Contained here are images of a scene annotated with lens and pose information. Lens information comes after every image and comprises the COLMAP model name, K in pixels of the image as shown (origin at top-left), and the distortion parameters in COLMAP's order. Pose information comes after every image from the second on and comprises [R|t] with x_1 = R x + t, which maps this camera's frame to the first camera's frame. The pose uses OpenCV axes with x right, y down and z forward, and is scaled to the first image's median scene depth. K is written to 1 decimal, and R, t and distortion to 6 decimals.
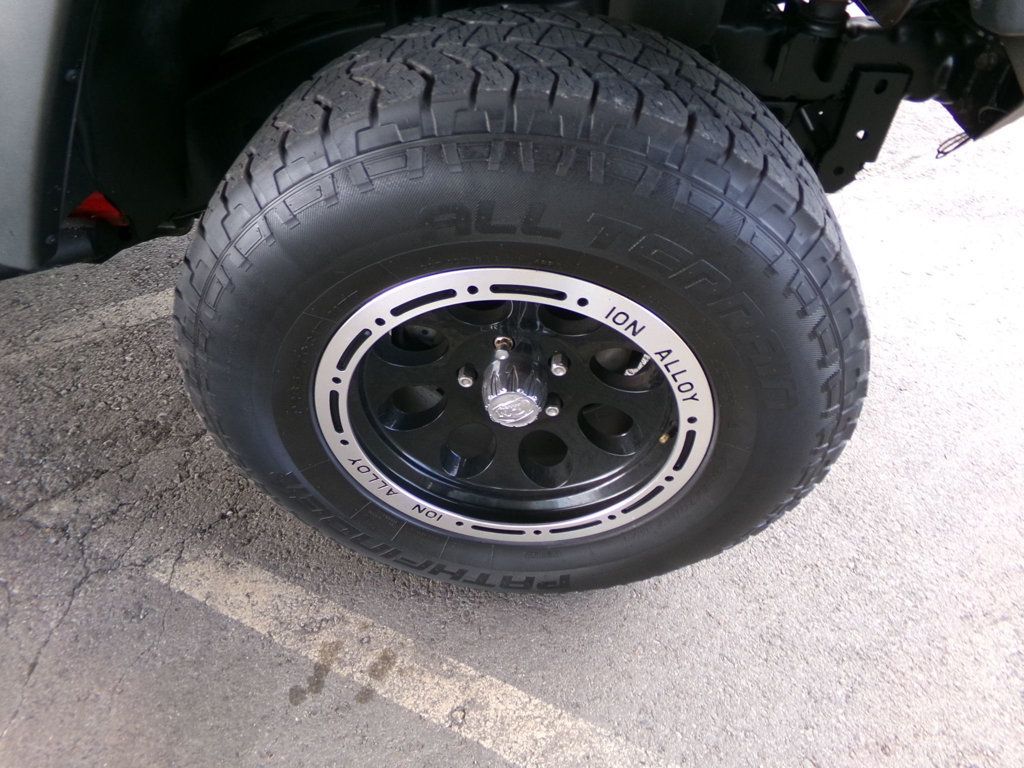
lens RADIAL K [[697.8, 0, 512.1], [0, 697.8, 393.0], [0, 0, 1]] dist [-0.010811, 0.000649]
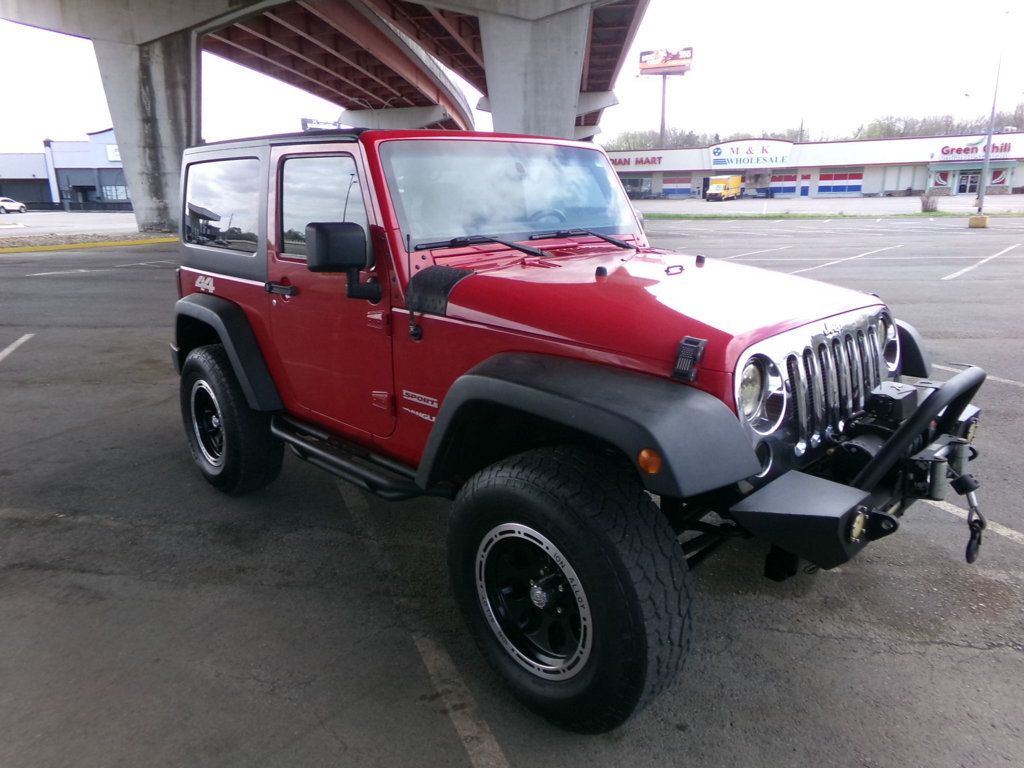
lens RADIAL K [[697.8, 0, 514.7], [0, 697.8, 383.6], [0, 0, 1]] dist [-0.010811, 0.000649]
pose [[0.748747, 0.149313, -0.645820, 1.358782], [-0.463460, 0.814490, -0.349014, 0.294705], [0.473902, 0.560635, 0.679047, -1.060550]]
